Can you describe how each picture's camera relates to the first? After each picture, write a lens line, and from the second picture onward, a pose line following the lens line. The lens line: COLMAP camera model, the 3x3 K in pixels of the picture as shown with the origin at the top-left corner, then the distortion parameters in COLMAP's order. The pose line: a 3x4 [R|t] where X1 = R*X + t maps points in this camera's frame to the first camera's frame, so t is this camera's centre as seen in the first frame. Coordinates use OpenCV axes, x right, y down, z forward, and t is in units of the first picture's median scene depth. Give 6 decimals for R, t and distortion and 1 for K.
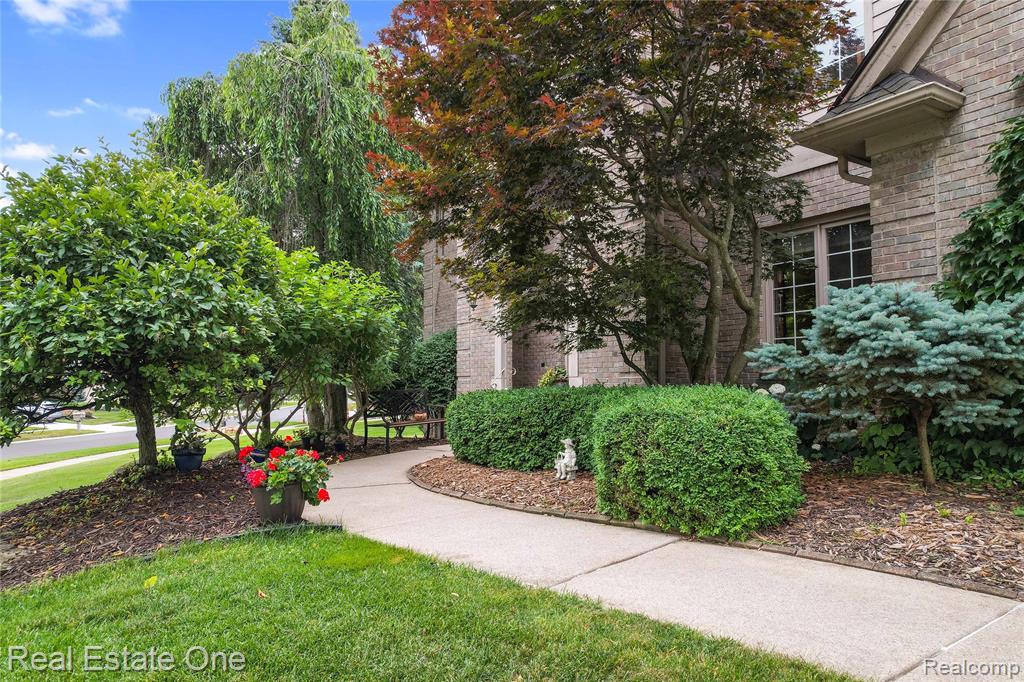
lens RADIAL K [[730.9, 0, 511.4], [0, 730.9, 343.0], [0, 0, 1]] dist [-0.010159, 0.005403]
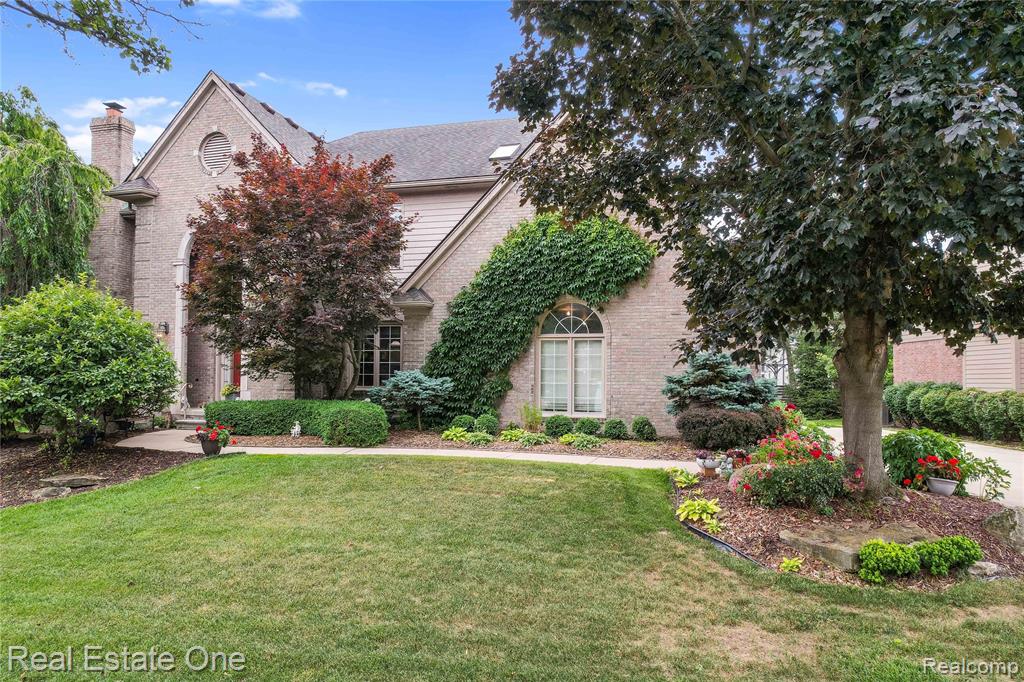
lens RADIAL K [[730.9, 0, 512.5], [0, 730.9, 342.1], [0, 0, 1]] dist [-0.010159, 0.005403]
pose [[0.782911, 0.035234, 0.621135, -1.128895], [-0.040702, 0.999157, -0.005375, -0.198441], [-0.620800, -0.021074, 0.783685, -1.784983]]
